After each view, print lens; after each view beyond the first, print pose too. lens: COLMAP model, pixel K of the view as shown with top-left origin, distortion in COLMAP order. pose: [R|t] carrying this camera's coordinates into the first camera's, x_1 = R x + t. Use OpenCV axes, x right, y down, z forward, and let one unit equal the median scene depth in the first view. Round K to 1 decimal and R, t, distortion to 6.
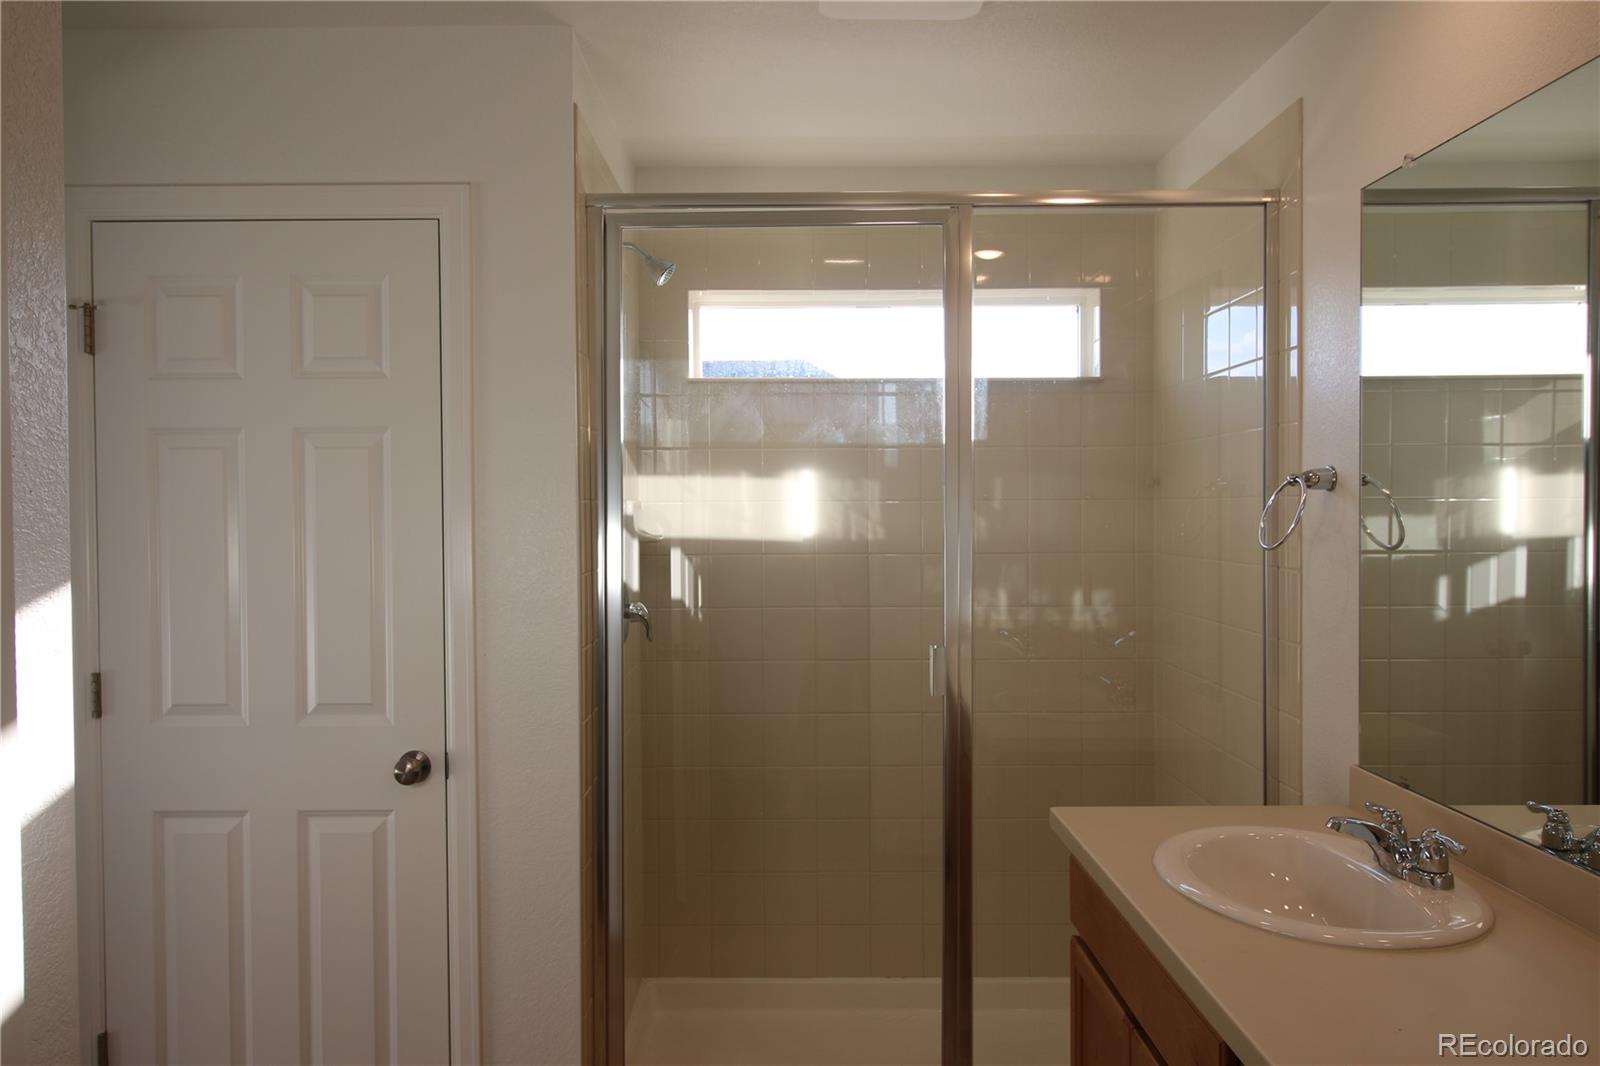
lens RADIAL K [[1086.0, 0, 790.9], [0, 1086.0, 522.9], [0, 0, 1]] dist [0.008238, -0.009160]
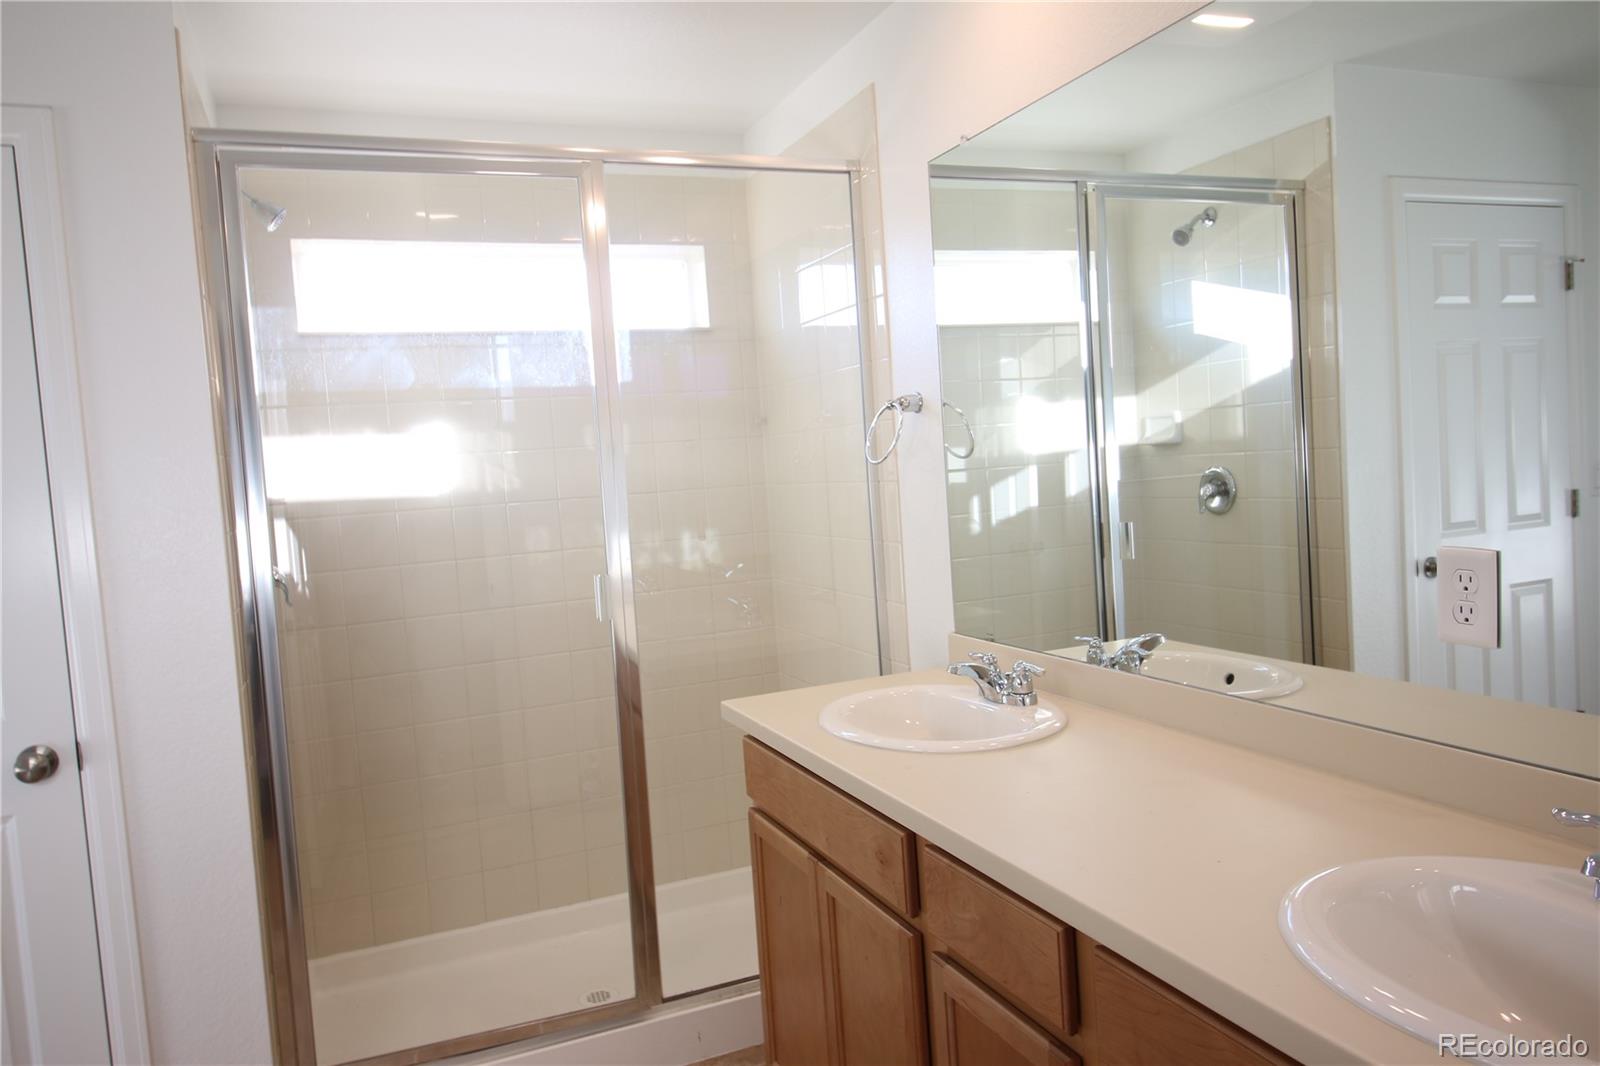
lens RADIAL K [[1086.0, 0, 790.9], [0, 1086.0, 522.9], [0, 0, 1]] dist [0.008238, -0.009160]
pose [[0.921187, -0.077624, 0.381300, -0.095270], [0.067165, 0.996912, 0.040684, 0.030550], [-0.383280, -0.011867, 0.923556, -0.059361]]
